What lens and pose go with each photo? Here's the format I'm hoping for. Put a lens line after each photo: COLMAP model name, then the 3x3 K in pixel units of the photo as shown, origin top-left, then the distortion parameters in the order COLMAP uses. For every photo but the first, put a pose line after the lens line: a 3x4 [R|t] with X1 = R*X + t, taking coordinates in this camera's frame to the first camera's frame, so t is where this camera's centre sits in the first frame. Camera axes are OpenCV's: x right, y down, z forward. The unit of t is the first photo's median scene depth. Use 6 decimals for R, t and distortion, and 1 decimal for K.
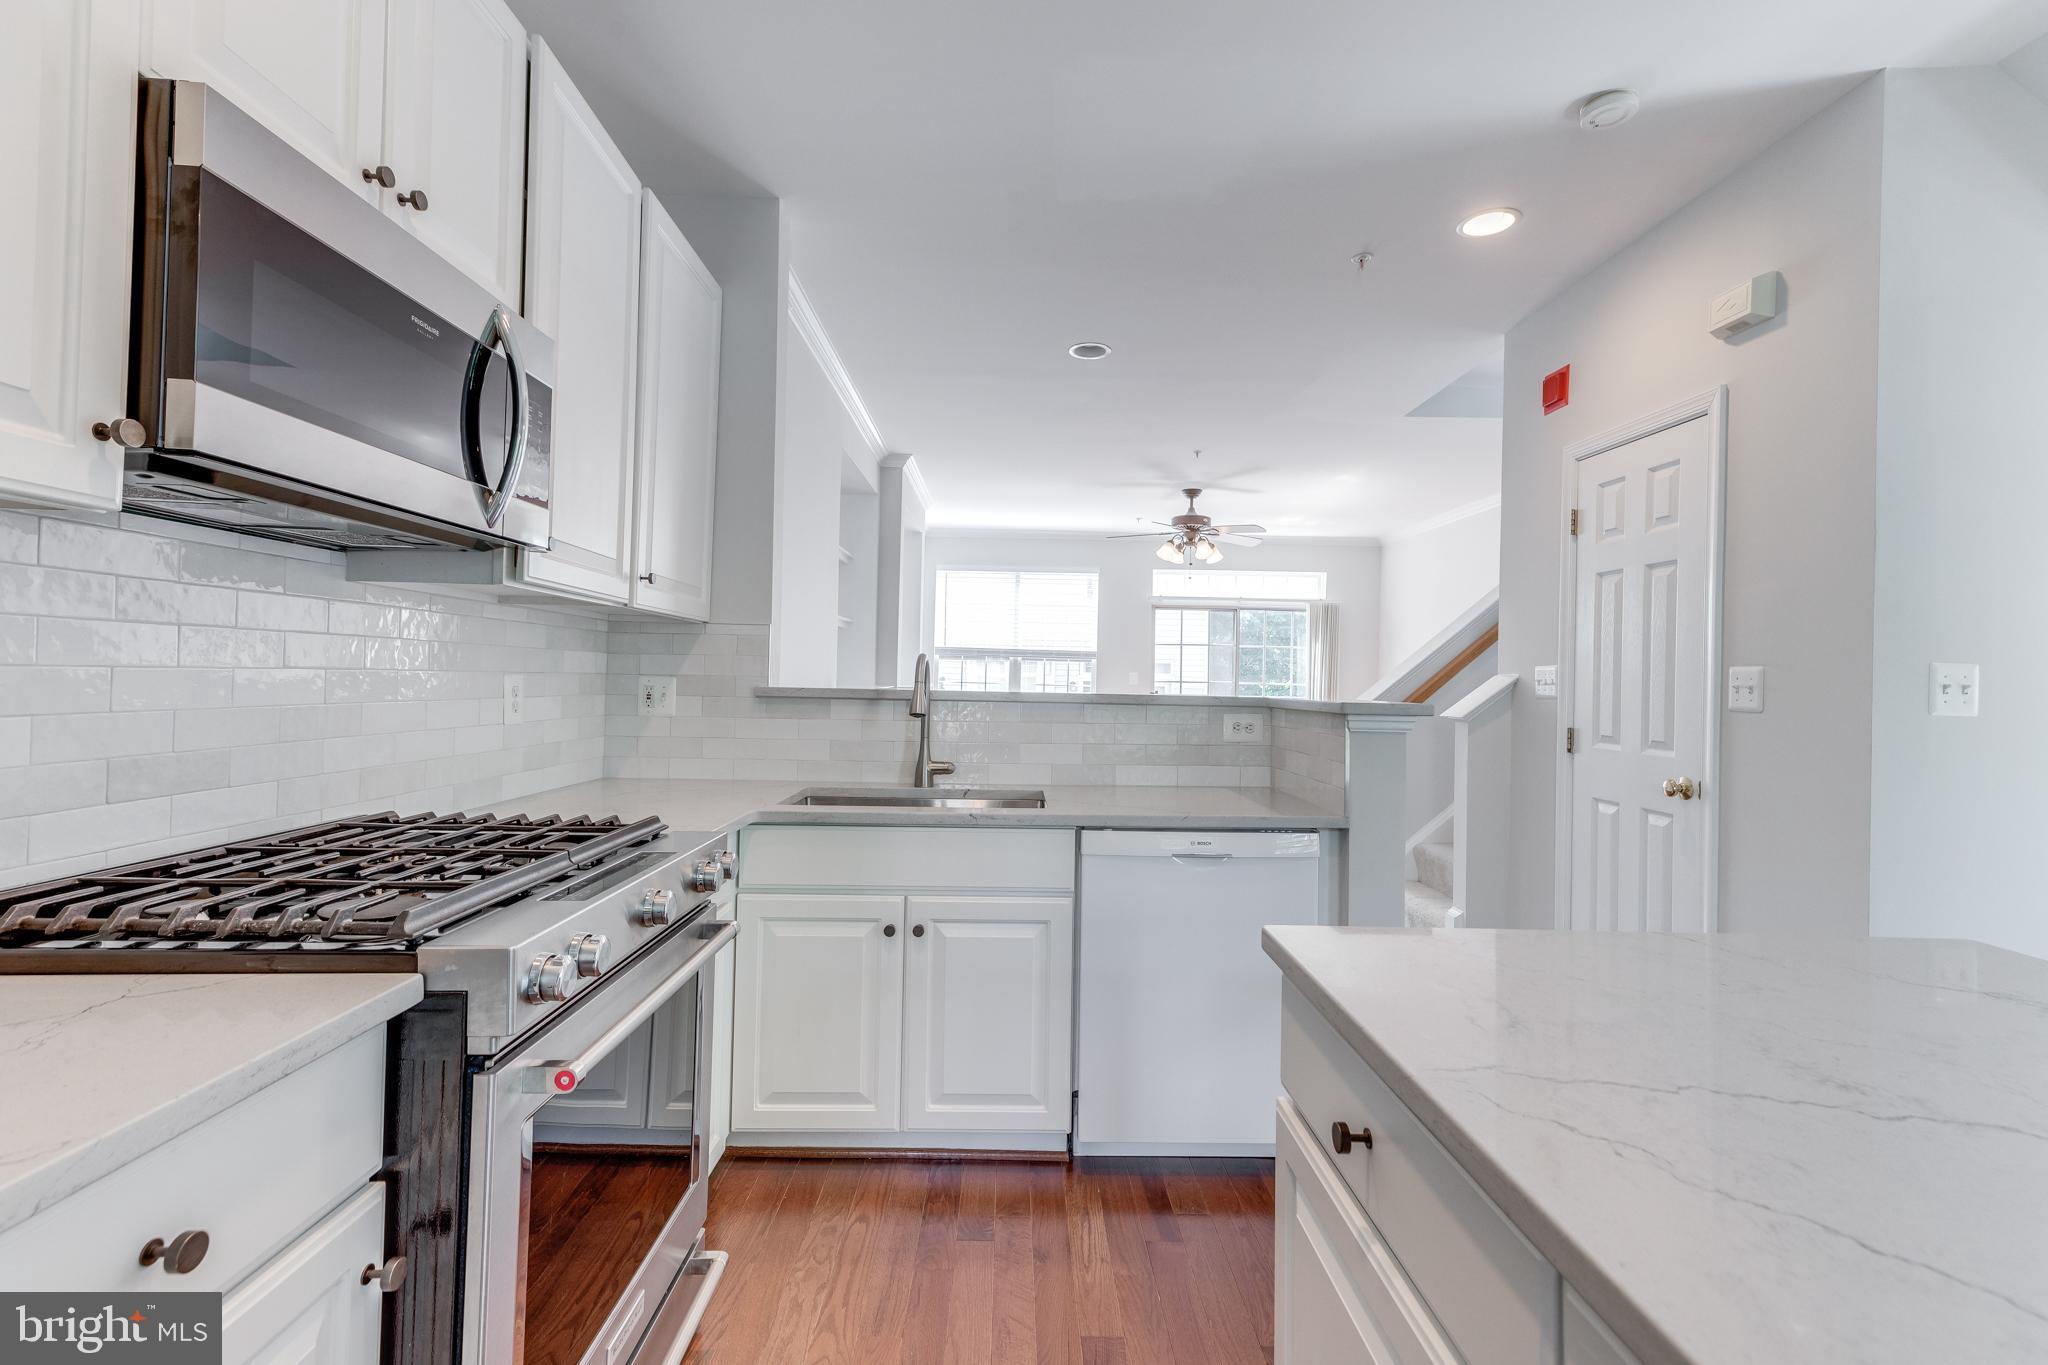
lens RADIAL K [[913.3, 0, 1021.9], [0, 913.3, 670.2], [0, 0, 1]] dist [0.000043, 0.000136]
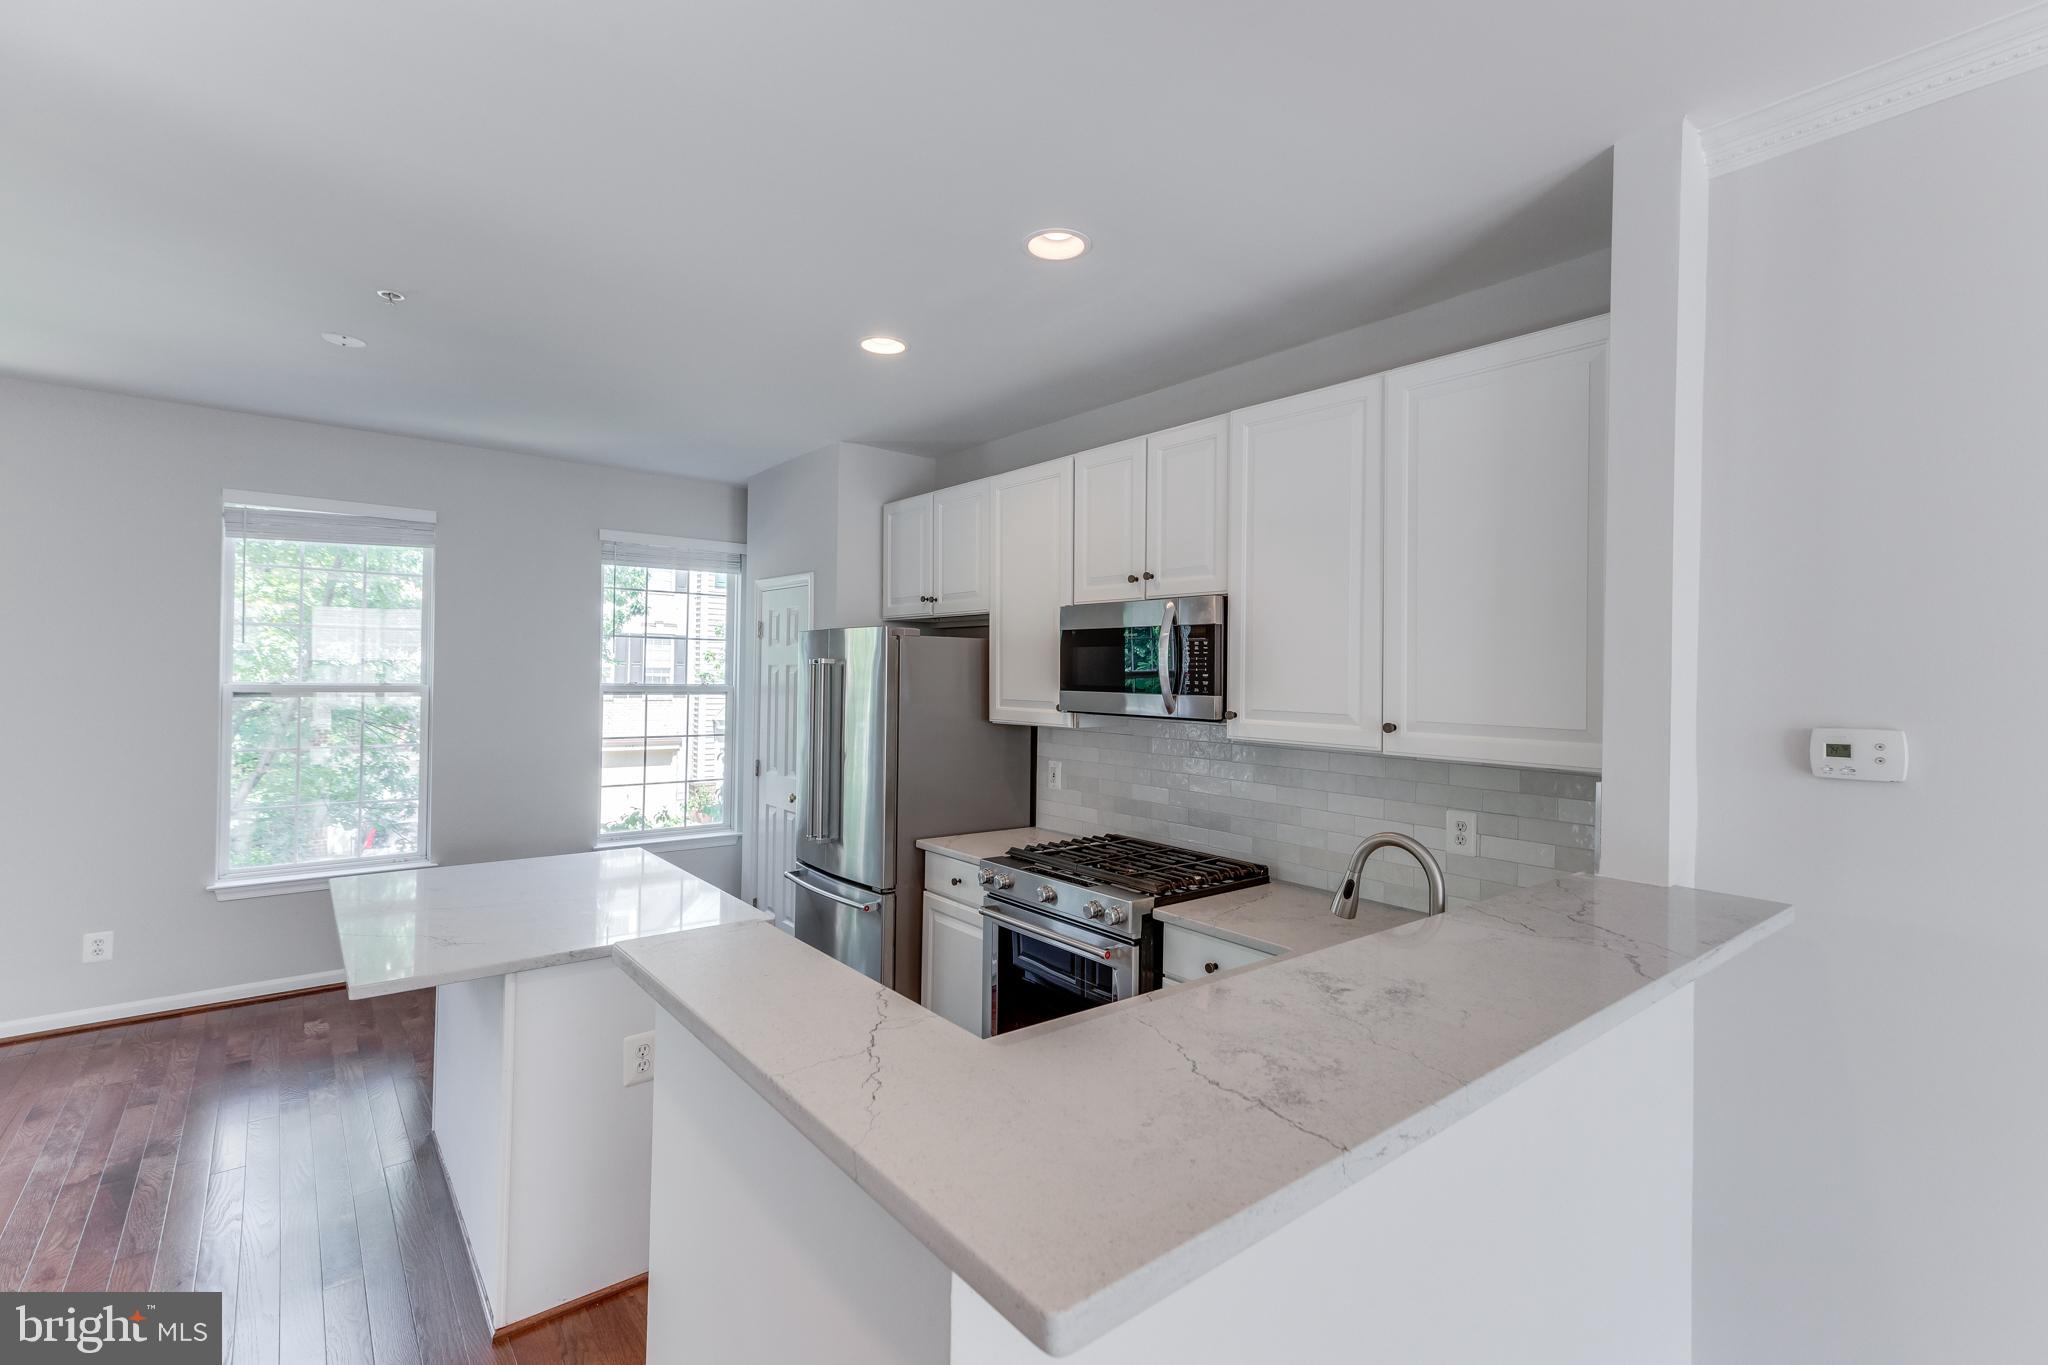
lens RADIAL K [[919.2, 0, 1026.2], [0, 919.2, 671.1], [0, 0, 1]] dist [0.016221, 0.000240]
pose [[-0.785686, -0.034148, -0.617682, 0.483497], [-0.026707, 0.999417, -0.021281, -0.107004], [0.618048, -0.000224, -0.786140, 1.281778]]
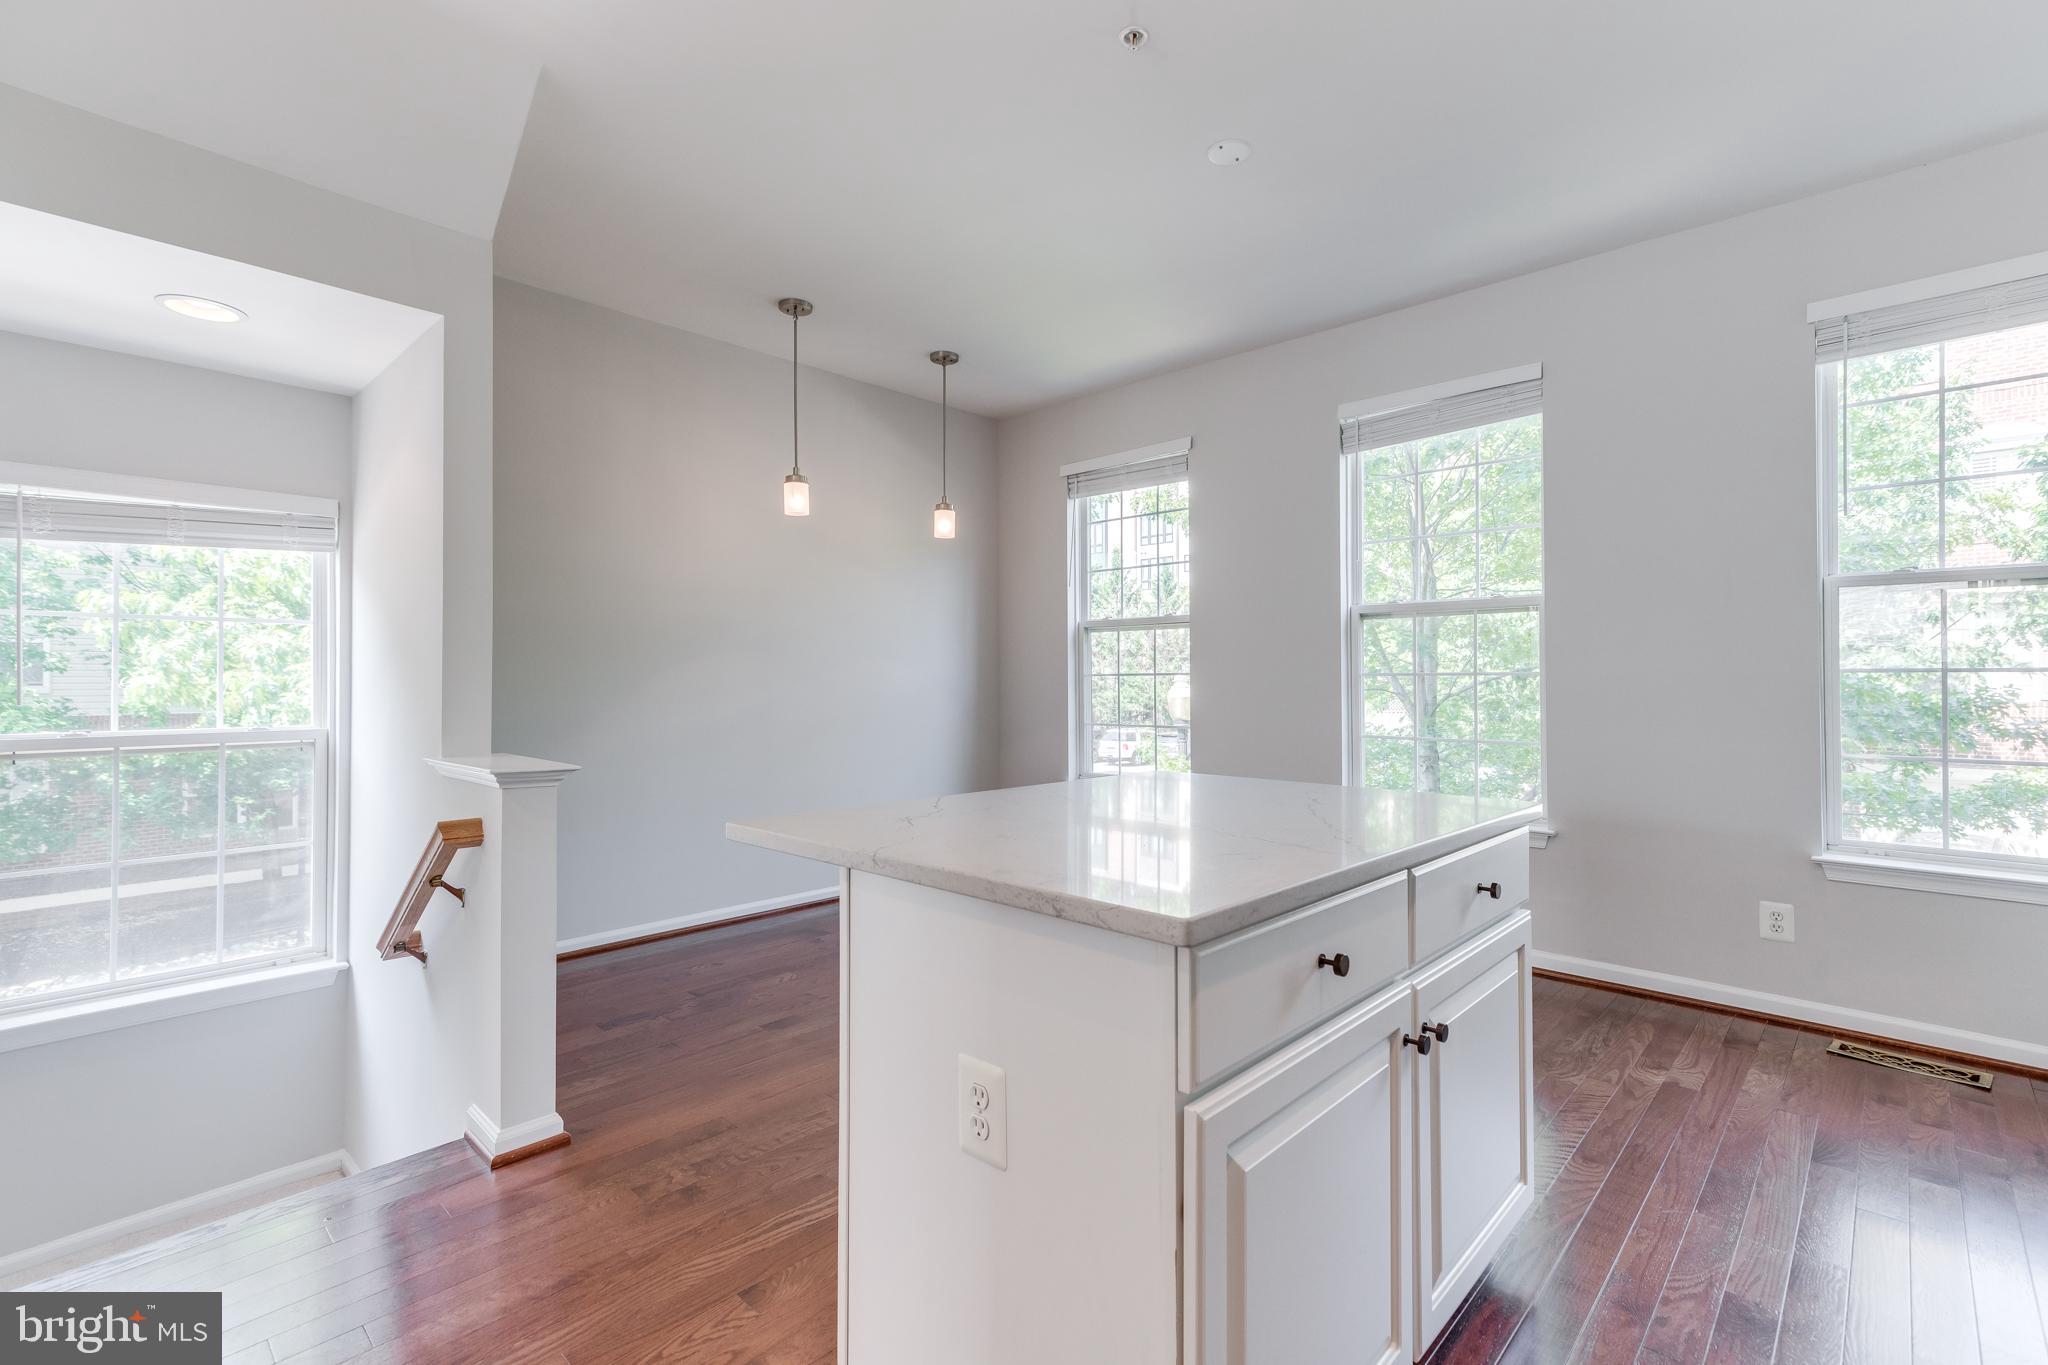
lens RADIAL K [[919.2, 0, 1026.2], [0, 919.2, 671.1], [0, 0, 1]] dist [0.016221, 0.000240]
pose [[-0.721622, -0.010965, 0.692200, -0.070980], [-0.019068, 0.999810, -0.004041, 0.037031], [-0.692024, -0.016115, -0.721694, 0.699498]]
